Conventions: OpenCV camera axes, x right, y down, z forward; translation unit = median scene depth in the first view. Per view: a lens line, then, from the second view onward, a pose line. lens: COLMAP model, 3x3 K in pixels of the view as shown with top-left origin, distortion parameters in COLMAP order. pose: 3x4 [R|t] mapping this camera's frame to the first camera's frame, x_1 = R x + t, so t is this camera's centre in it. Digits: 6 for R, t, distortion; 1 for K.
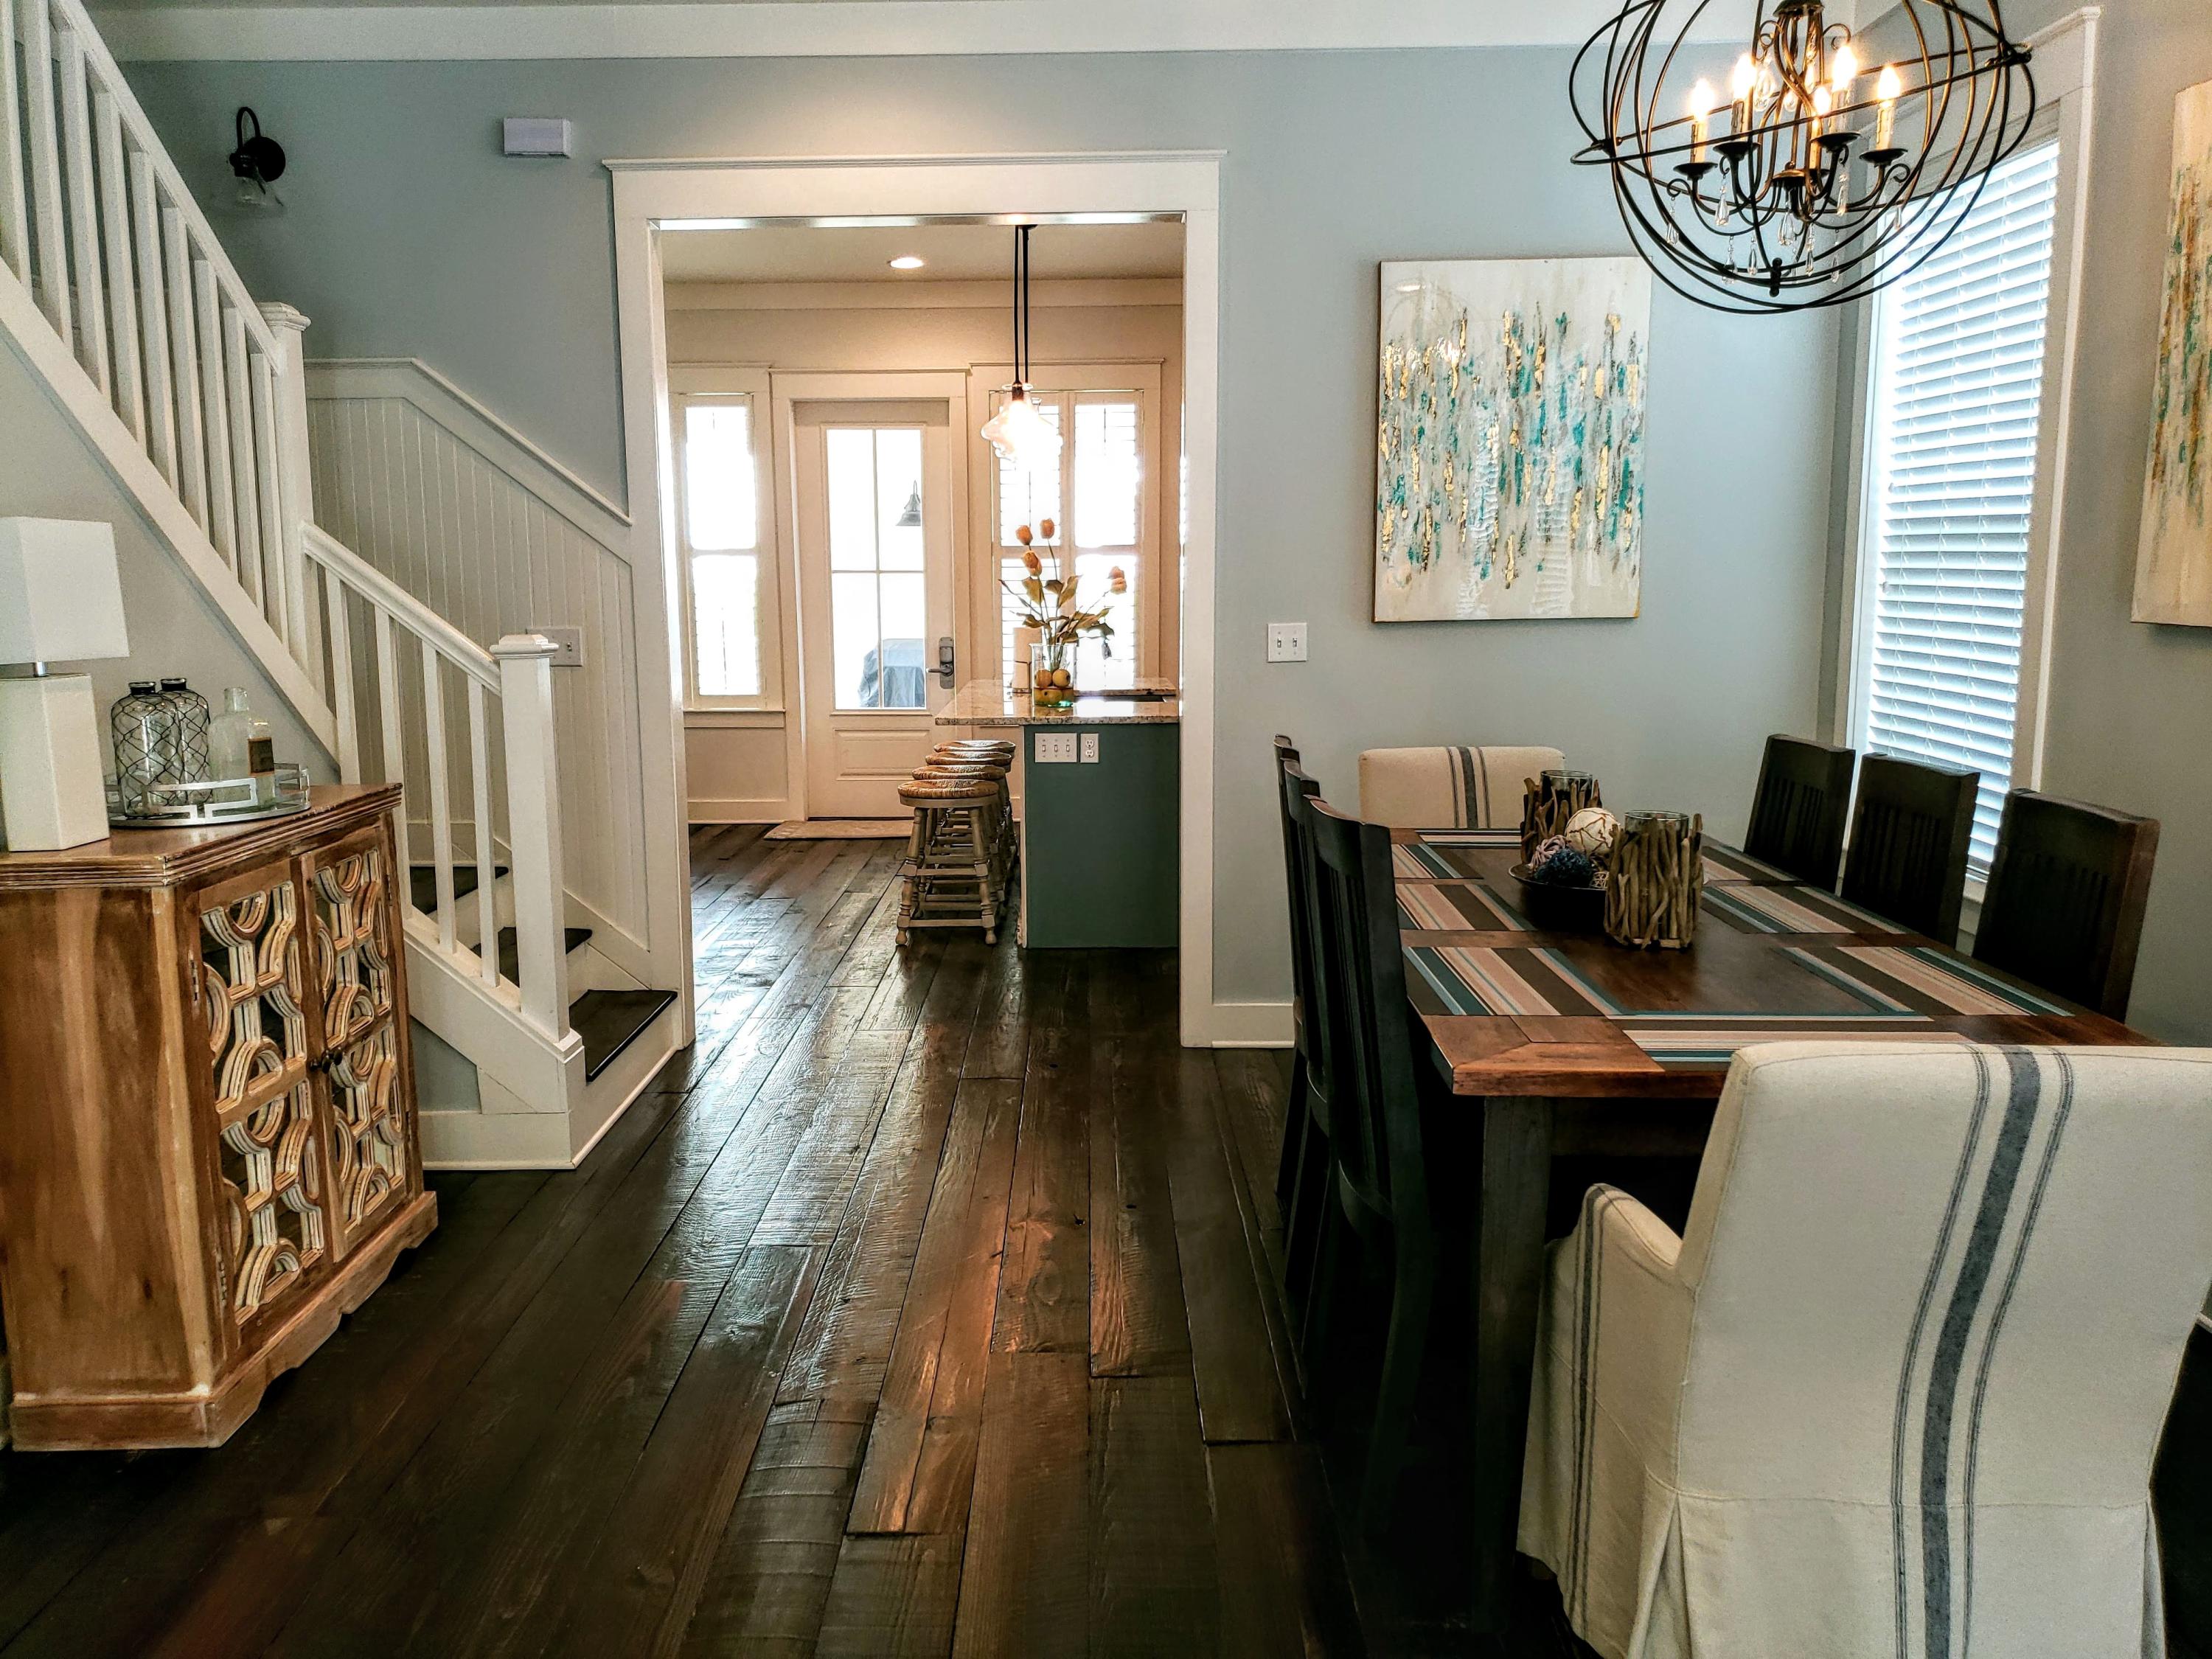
lens RADIAL K [[1734.0, 0, 1104.3], [0, 1734.0, 813.7], [0, 0, 1]] dist [0.032363, -0.004218]
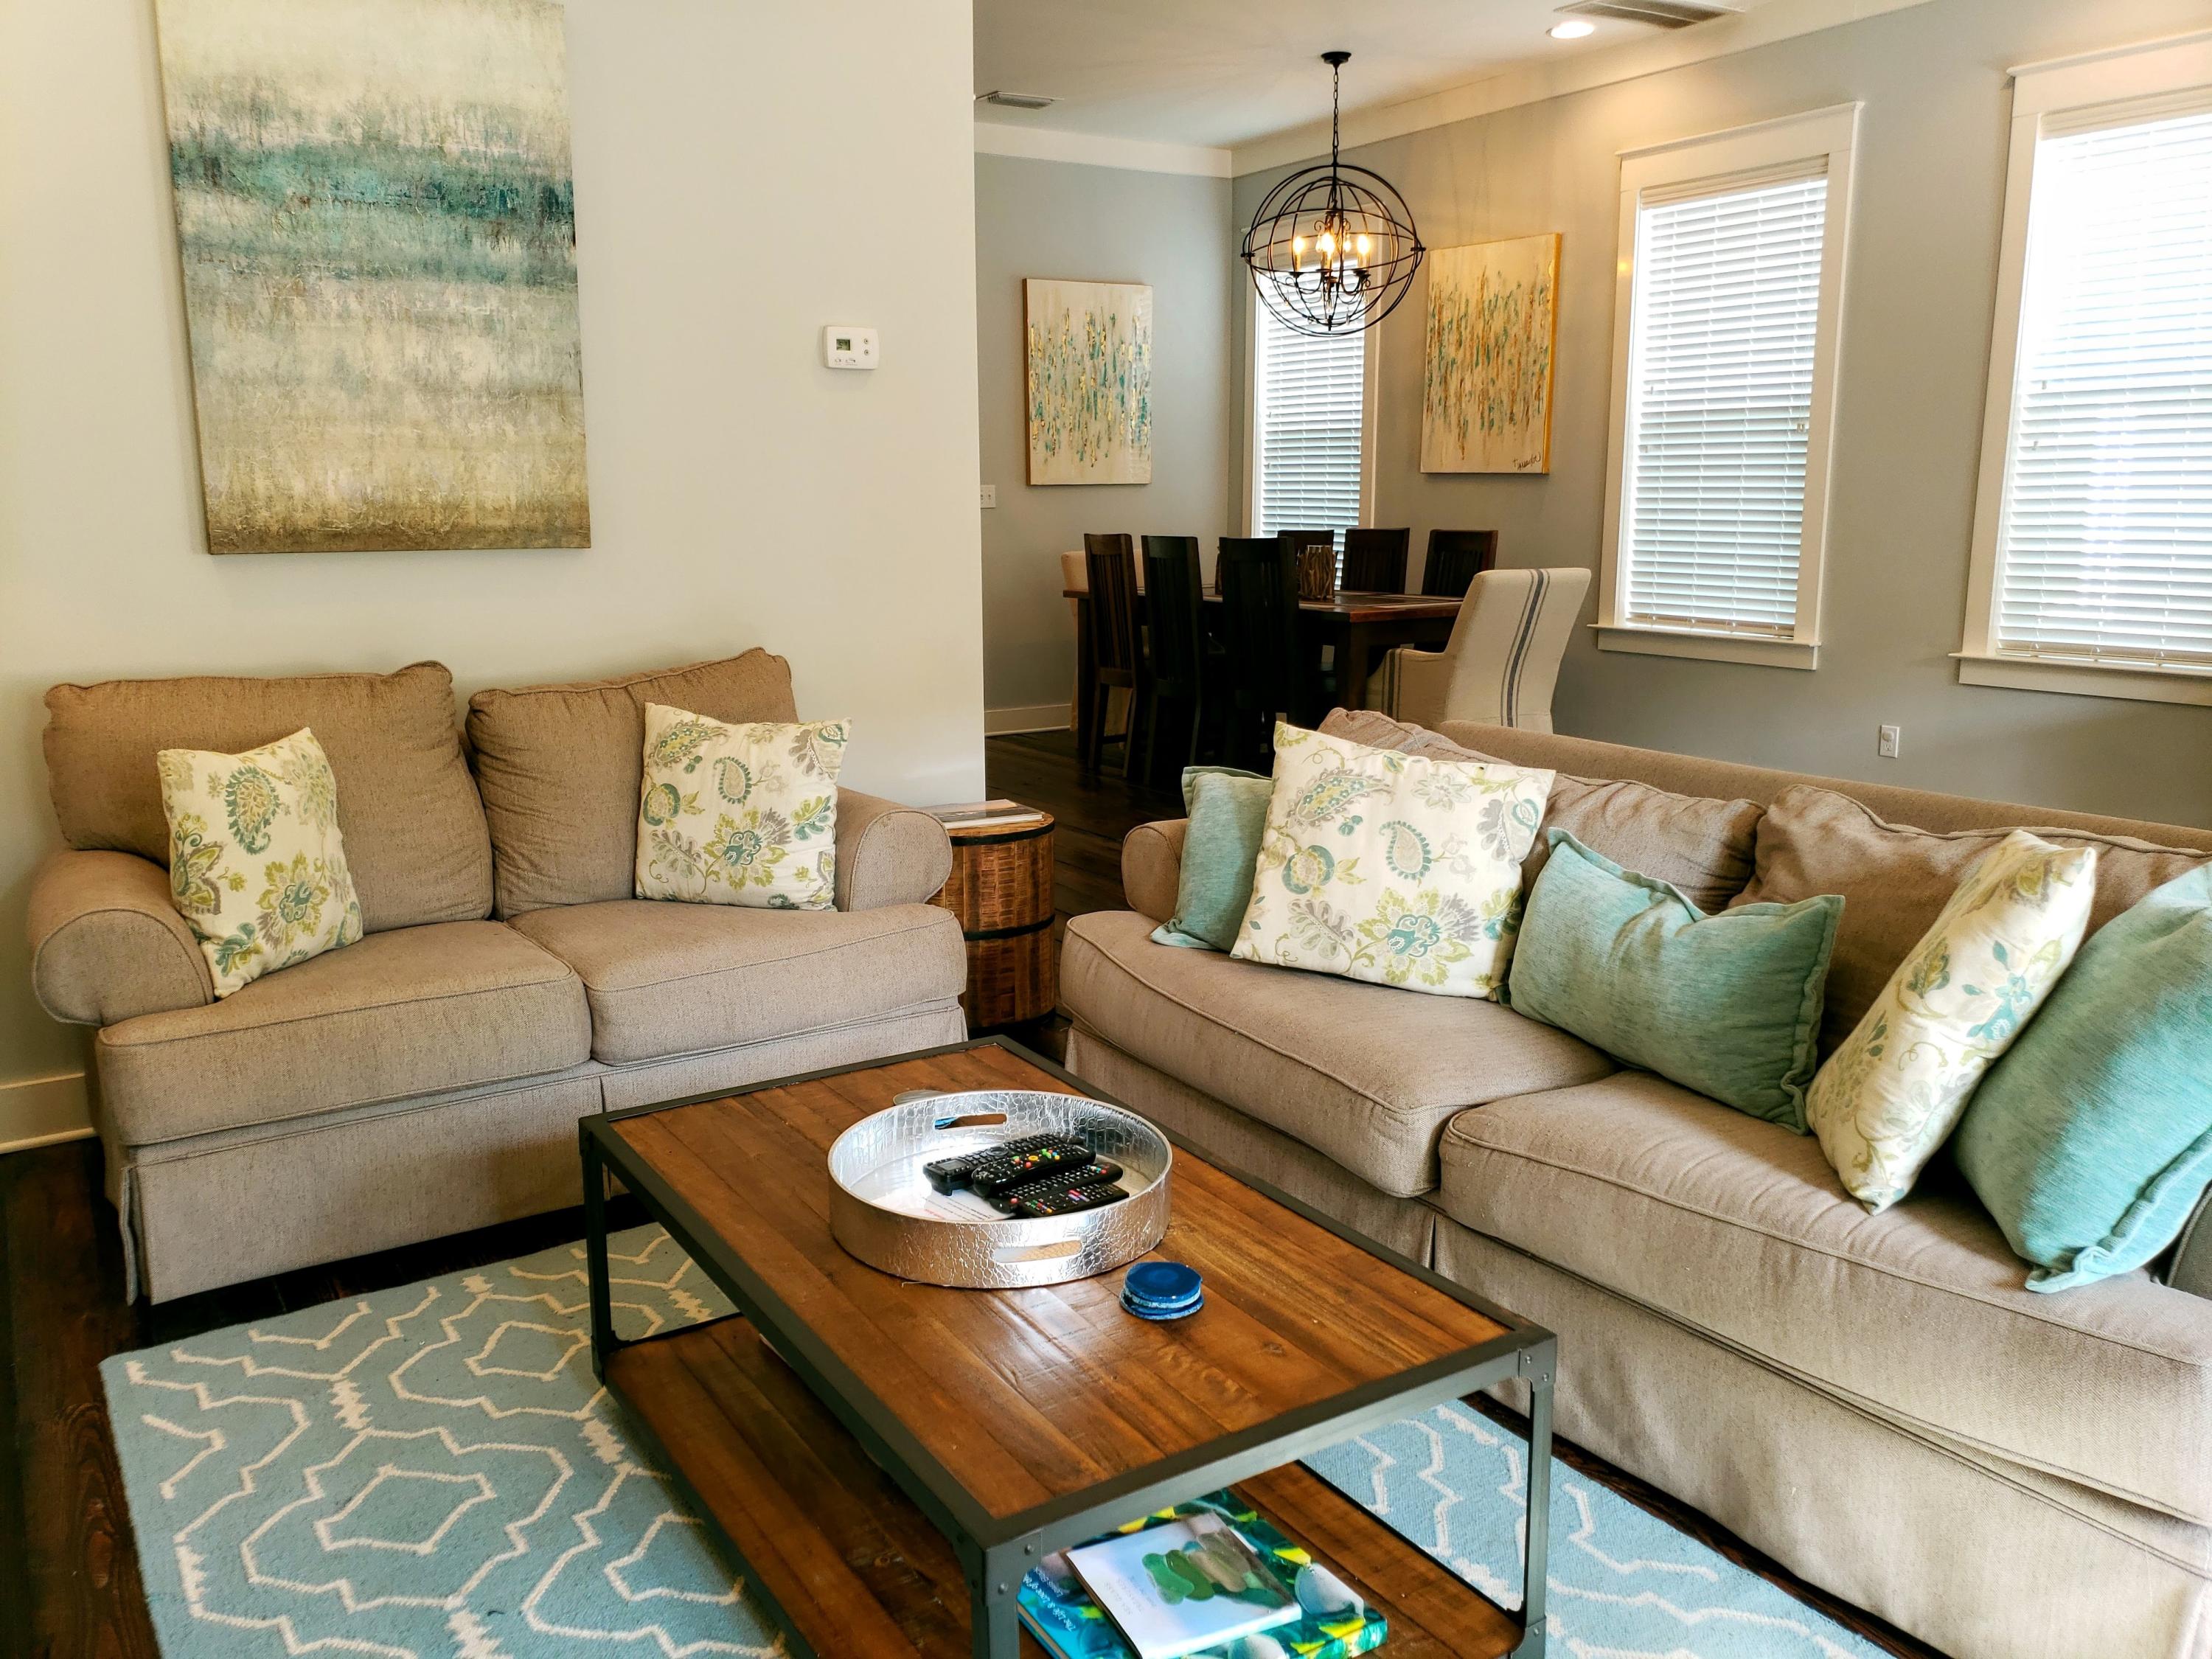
lens RADIAL K [[1734.0, 0, 1102.1], [0, 1734.0, 830.5], [0, 0, 1]] dist [0.032363, -0.004218]
pose [[0.843513, -0.104334, 0.526878, -0.762430], [0.079246, 0.994391, 0.070043, 0.122786], [-0.531231, -0.017329, 0.847050, -0.548331]]
